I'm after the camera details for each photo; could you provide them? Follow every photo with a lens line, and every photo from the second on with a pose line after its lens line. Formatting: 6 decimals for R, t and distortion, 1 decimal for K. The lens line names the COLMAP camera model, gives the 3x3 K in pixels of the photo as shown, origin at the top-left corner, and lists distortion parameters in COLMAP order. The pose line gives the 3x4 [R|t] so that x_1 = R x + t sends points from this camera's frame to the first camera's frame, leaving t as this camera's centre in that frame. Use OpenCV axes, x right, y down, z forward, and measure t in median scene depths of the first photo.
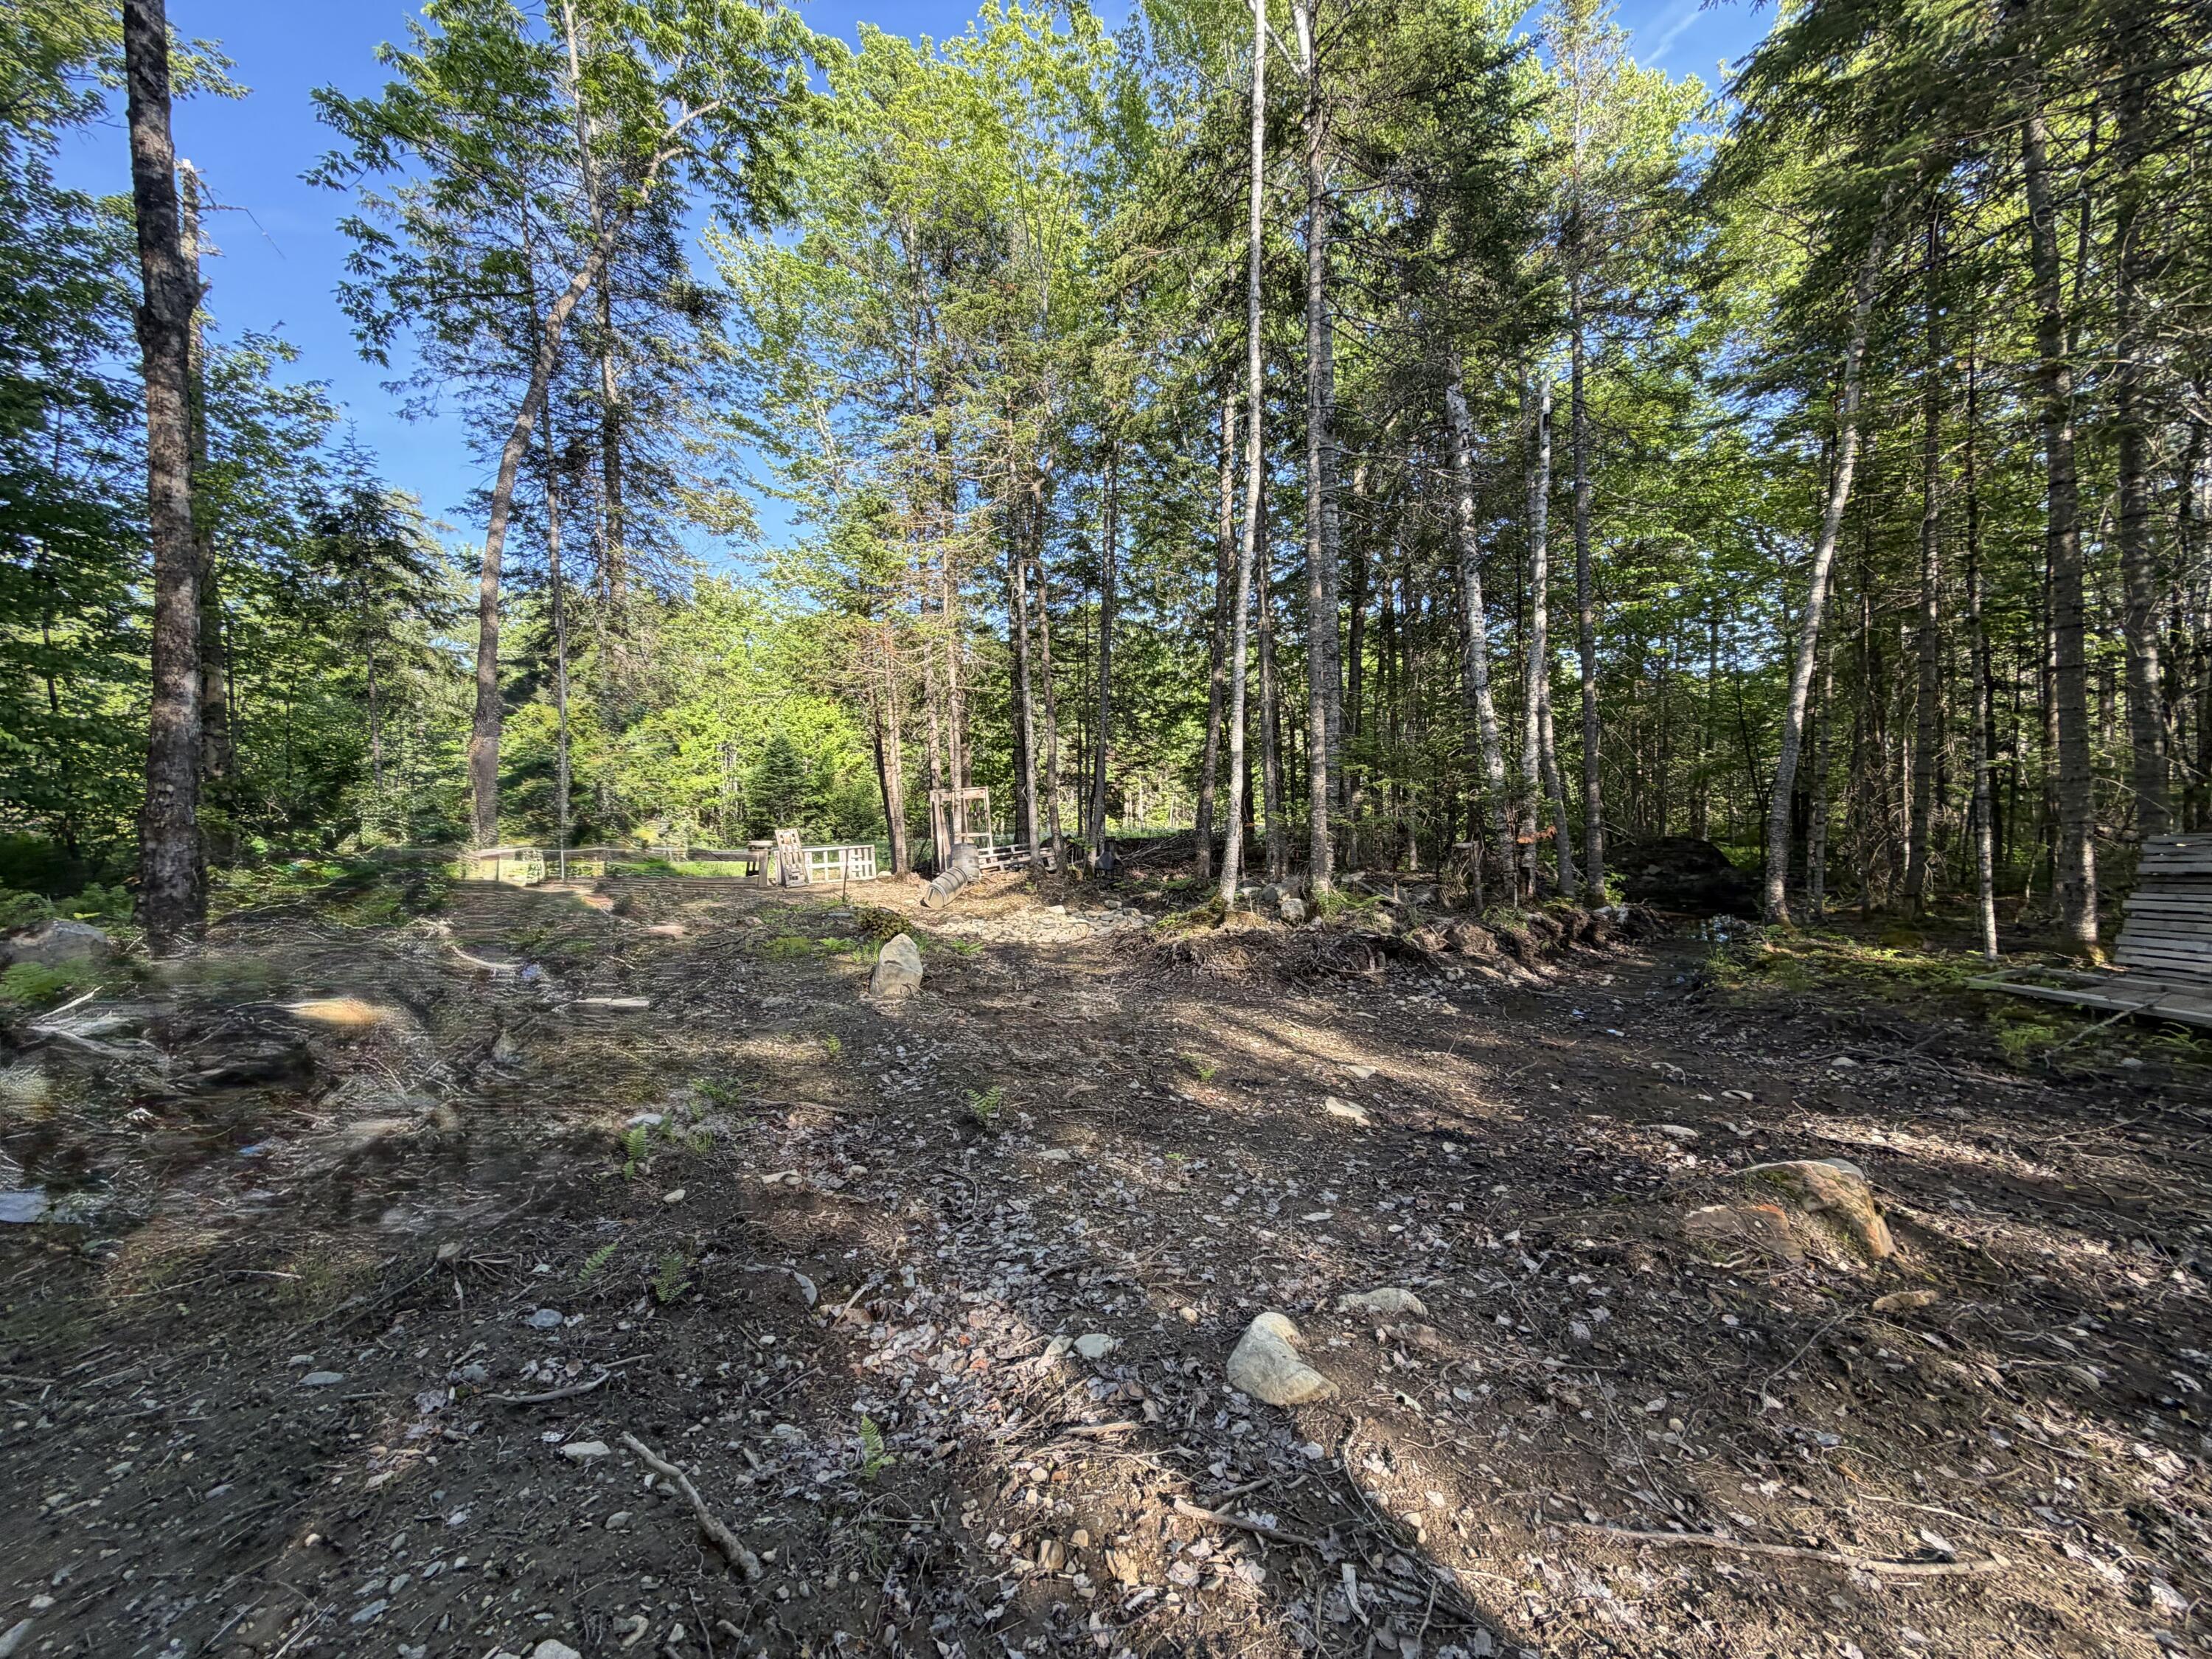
lens RADIAL K [[880.2, 0, 1100.6], [0, 880.2, 826.2], [0, 0, 1]] dist [0.000251, -0.000061]
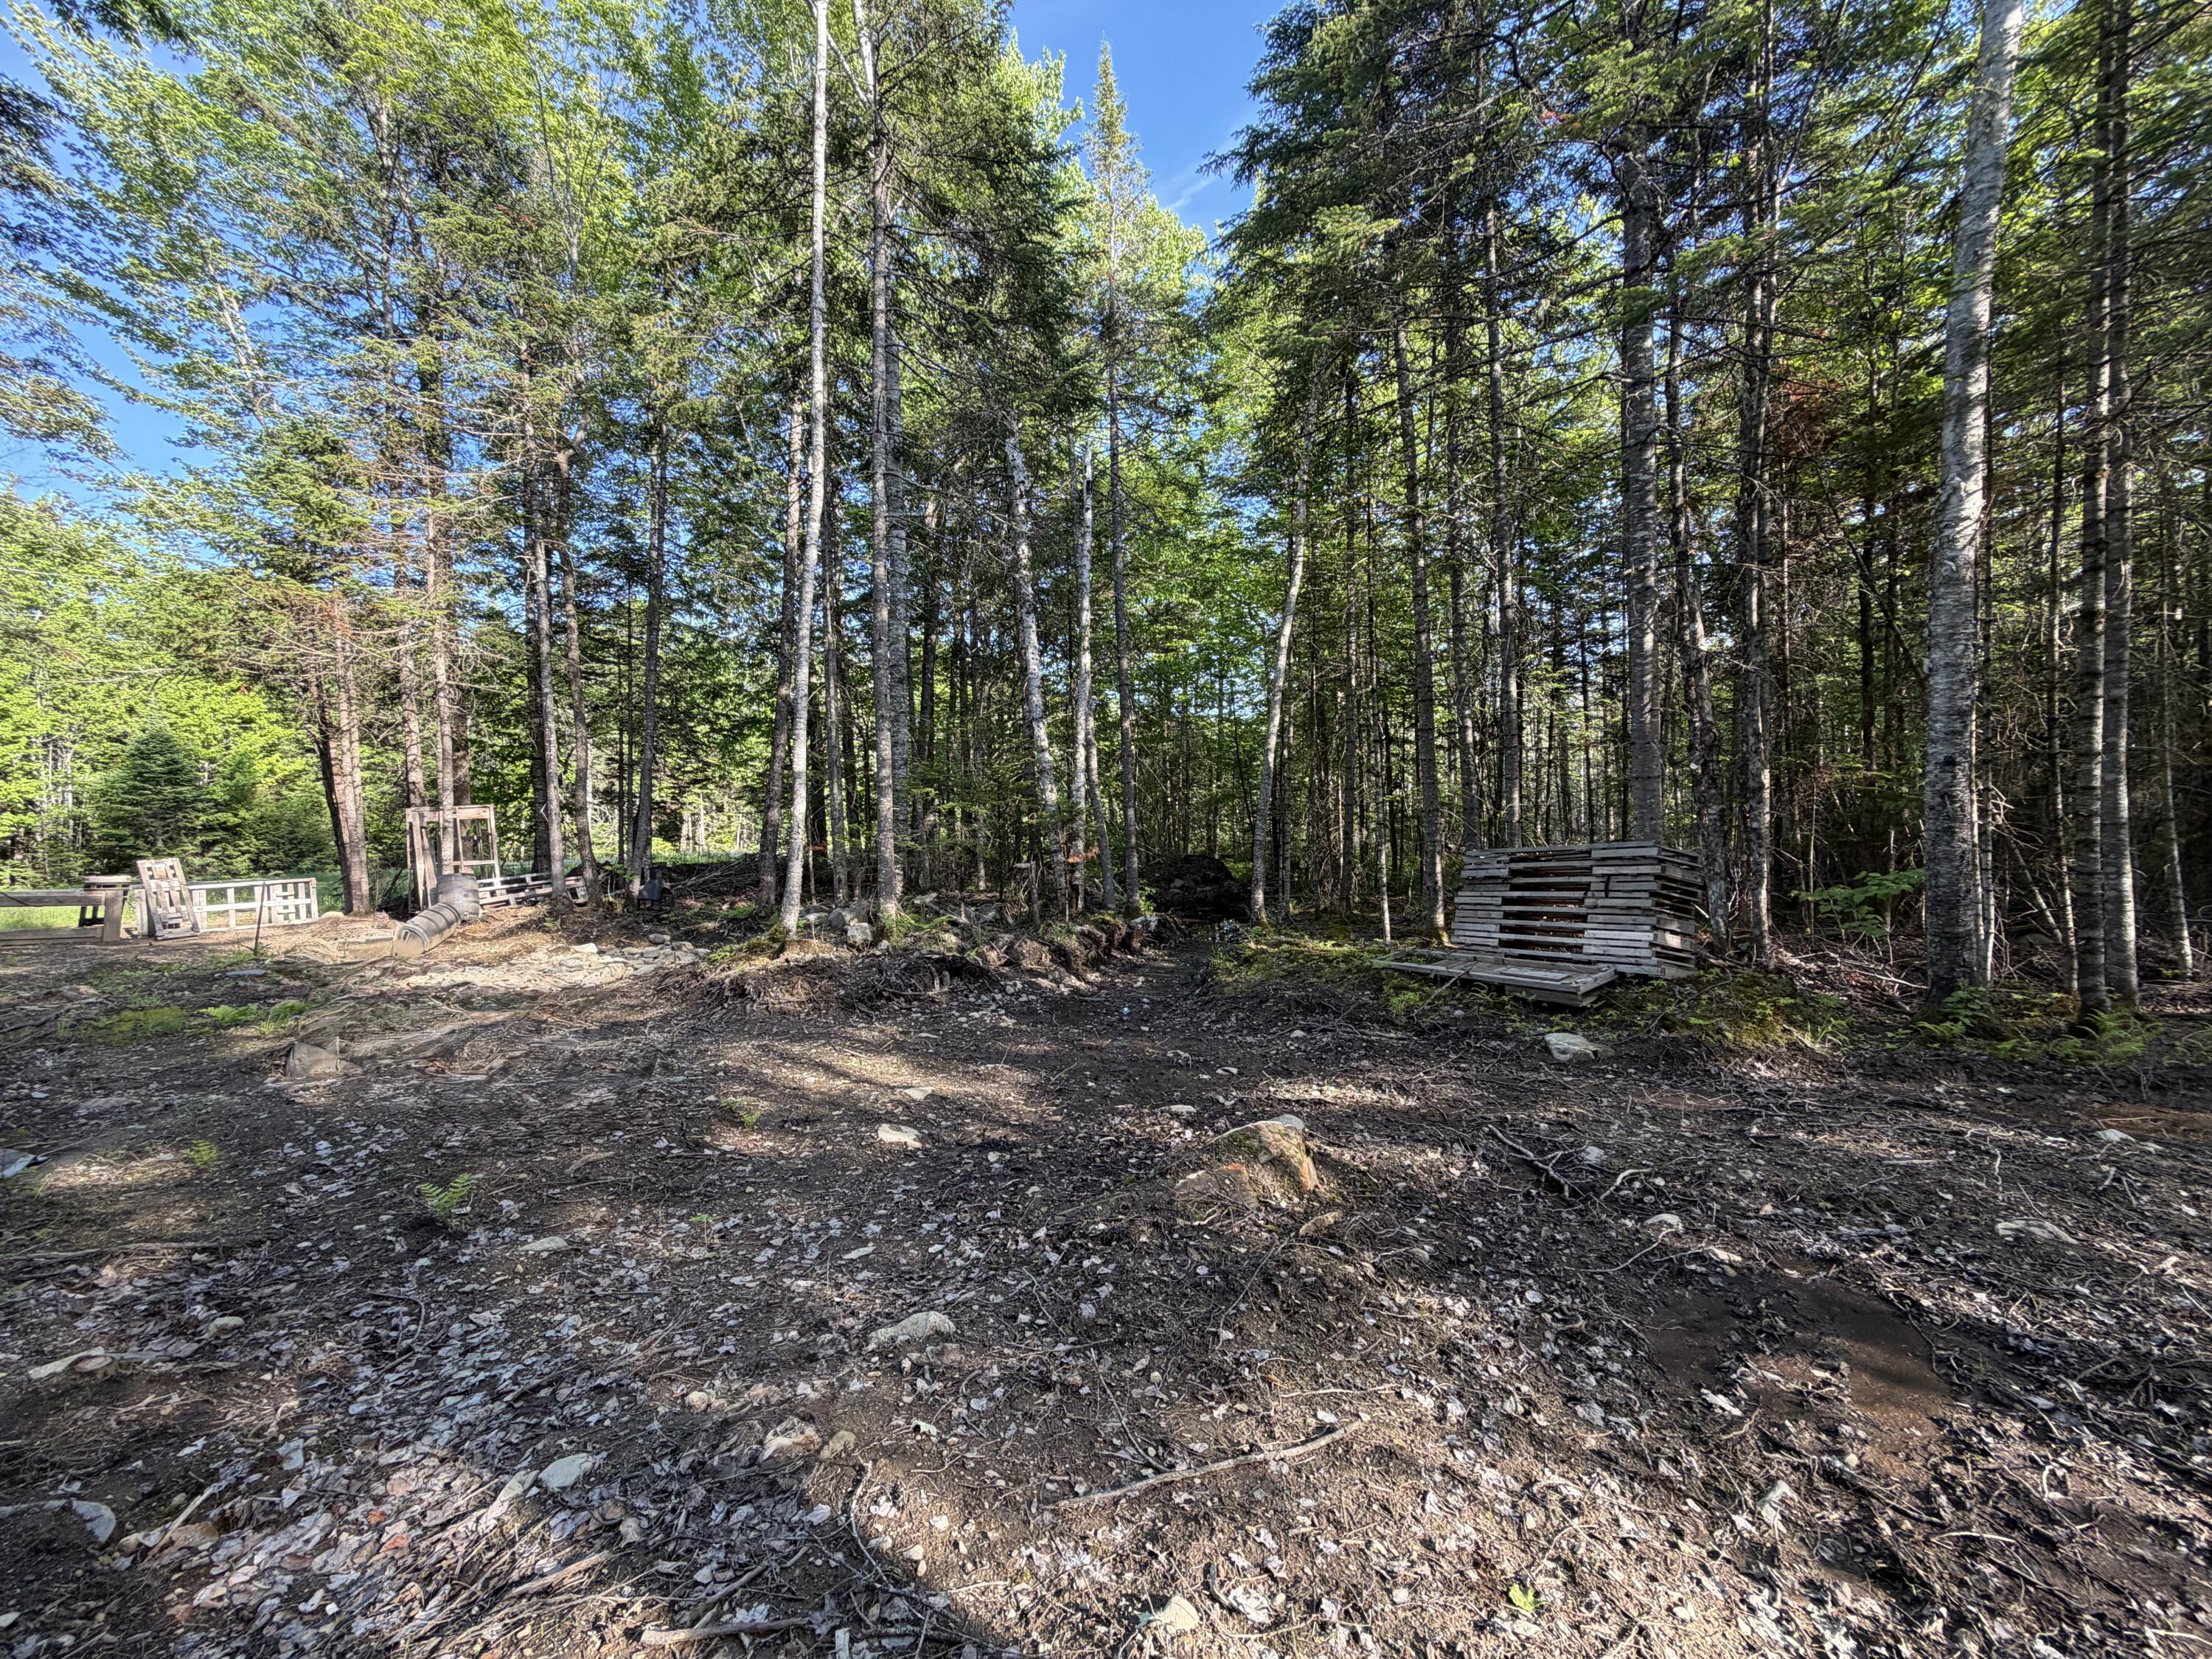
lens RADIAL K [[880.2, 0, 1102.3], [0, 880.2, 826.2], [0, 0, 1]] dist [0.000251, -0.000061]
pose [[0.891951, 0.003116, 0.452120, 0.017160], [0.008306, 0.999695, -0.023275, -0.000694], [-0.452055, 0.024515, 0.891653, 0.000775]]
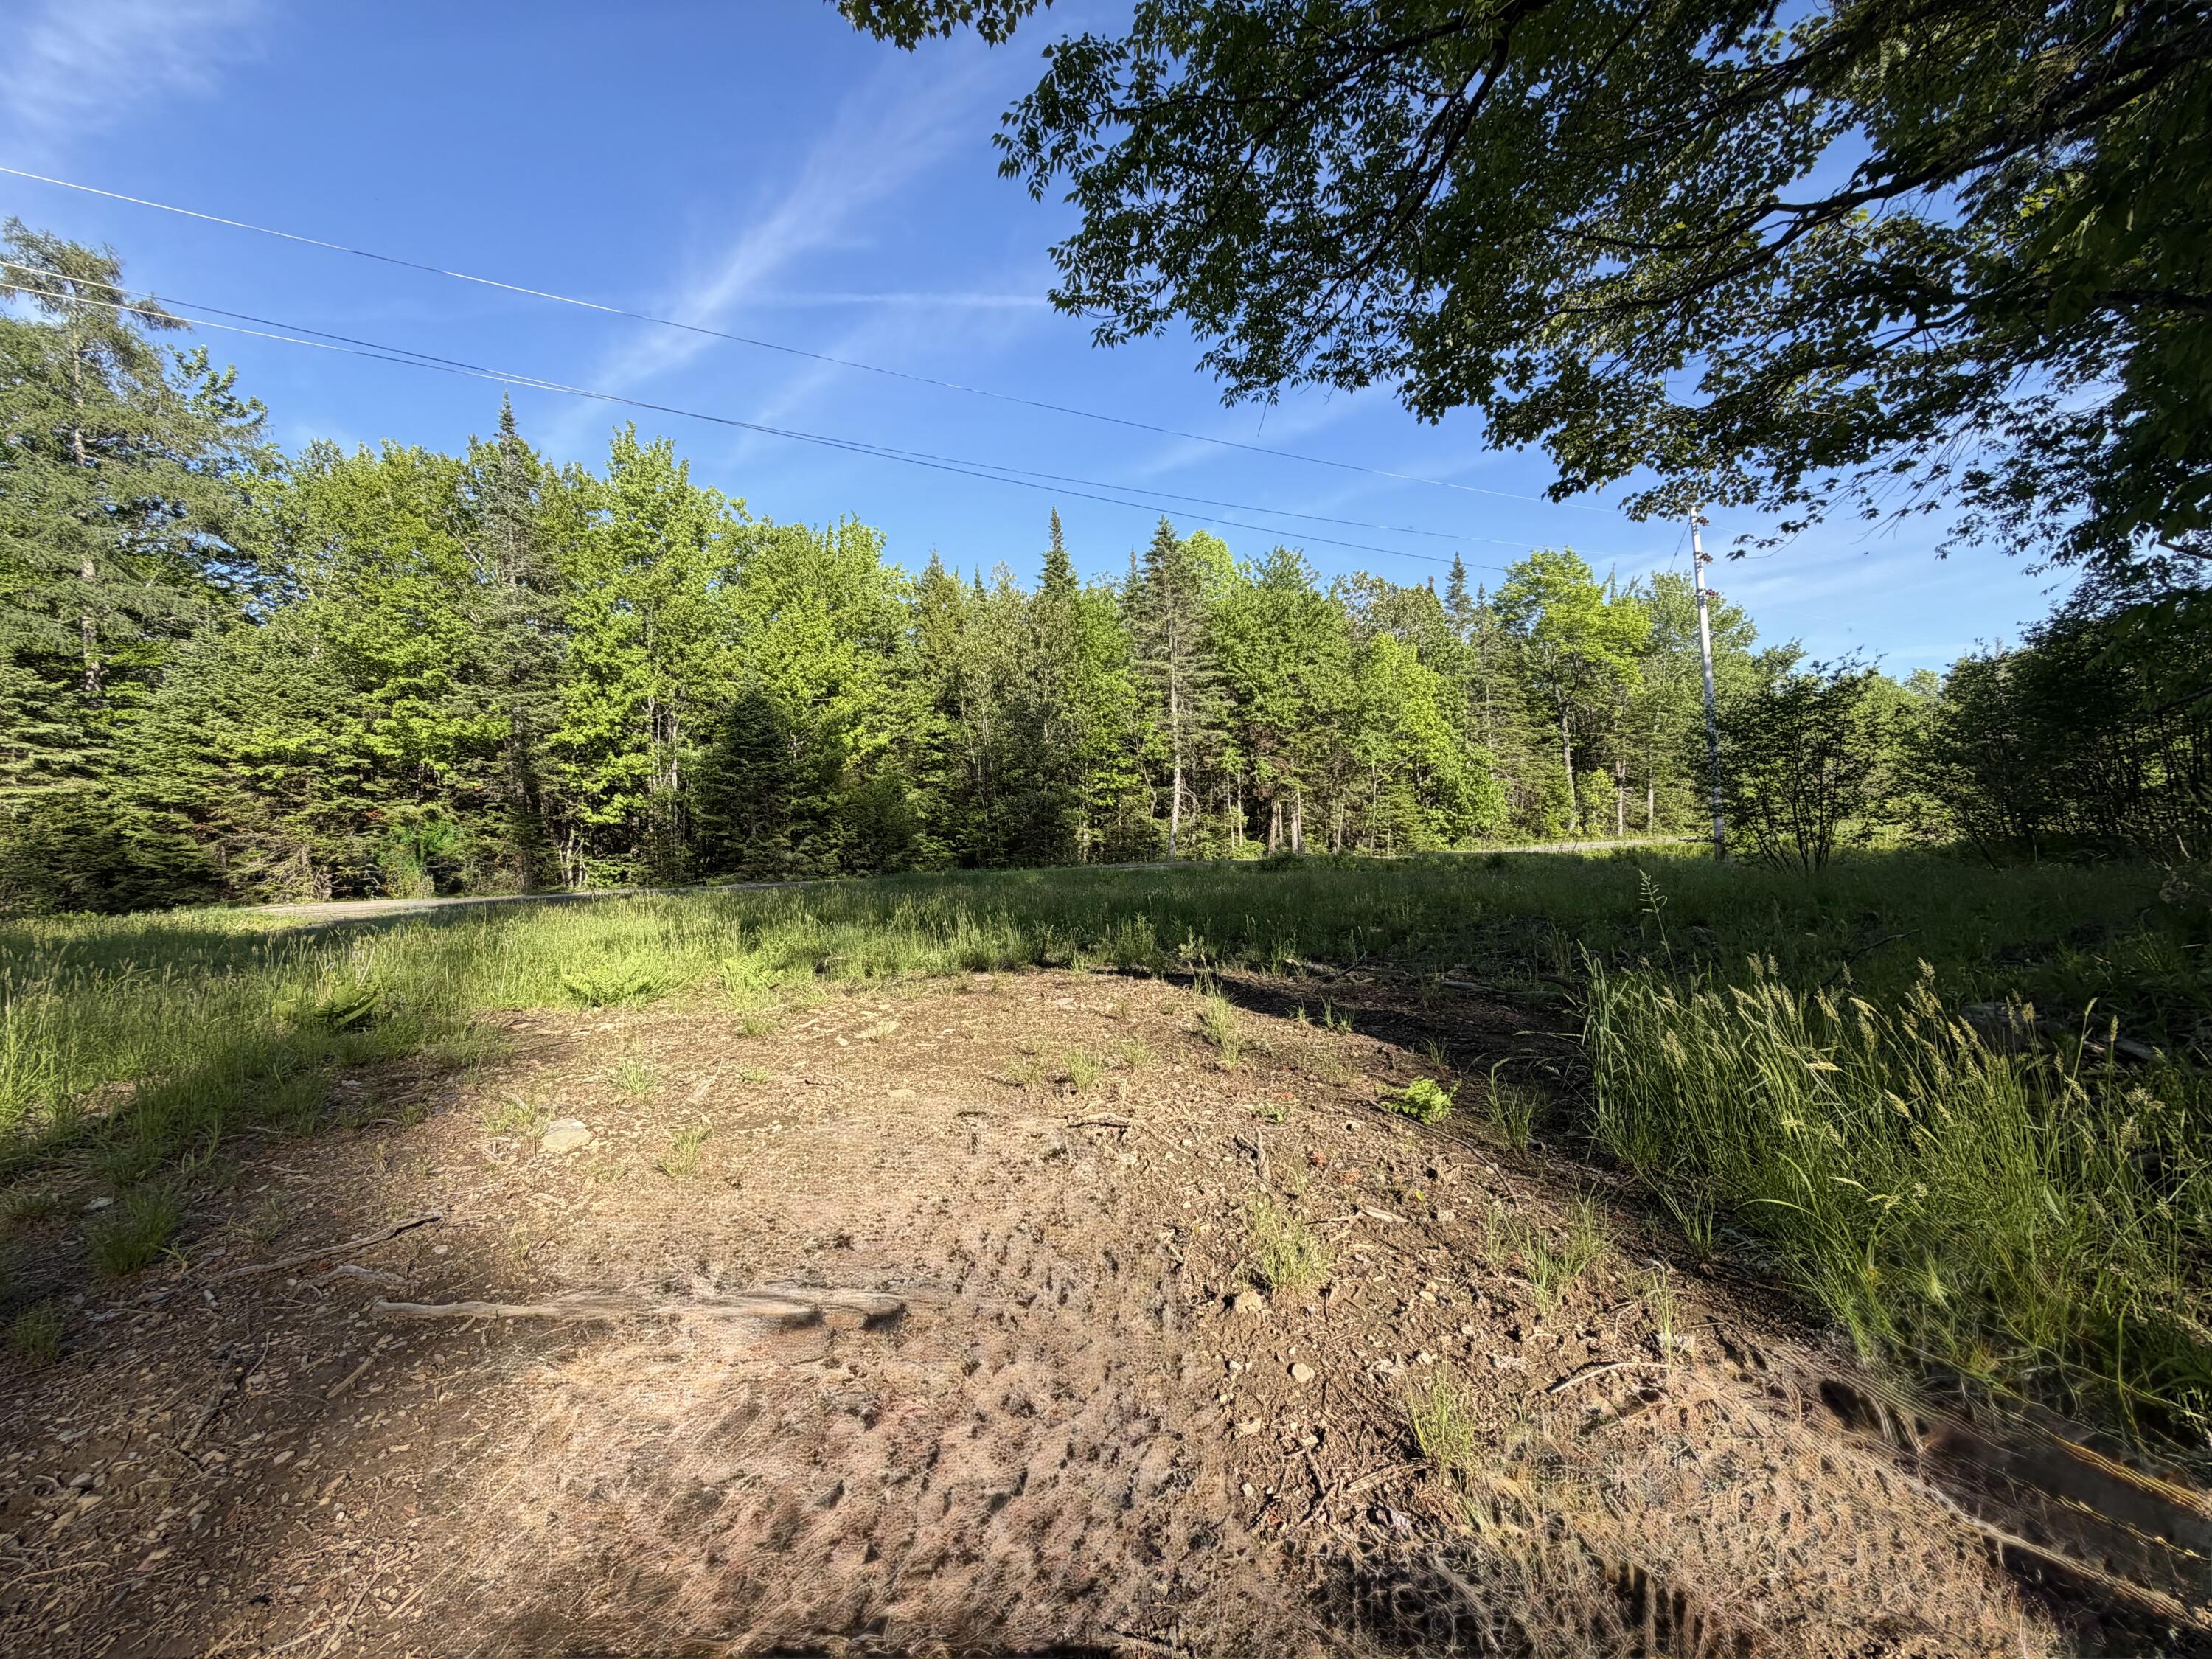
lens RADIAL K [[880.2, 0, 1113.4], [0, 880.2, 841.2], [0, 0, 1]] dist [0.000251, -0.000061]
pose [[0.998789, -0.008219, 0.048515, -0.696480], [0.010958, 0.998345, -0.056460, 0.148649], [-0.047971, 0.056924, 0.997225, 1.857753]]
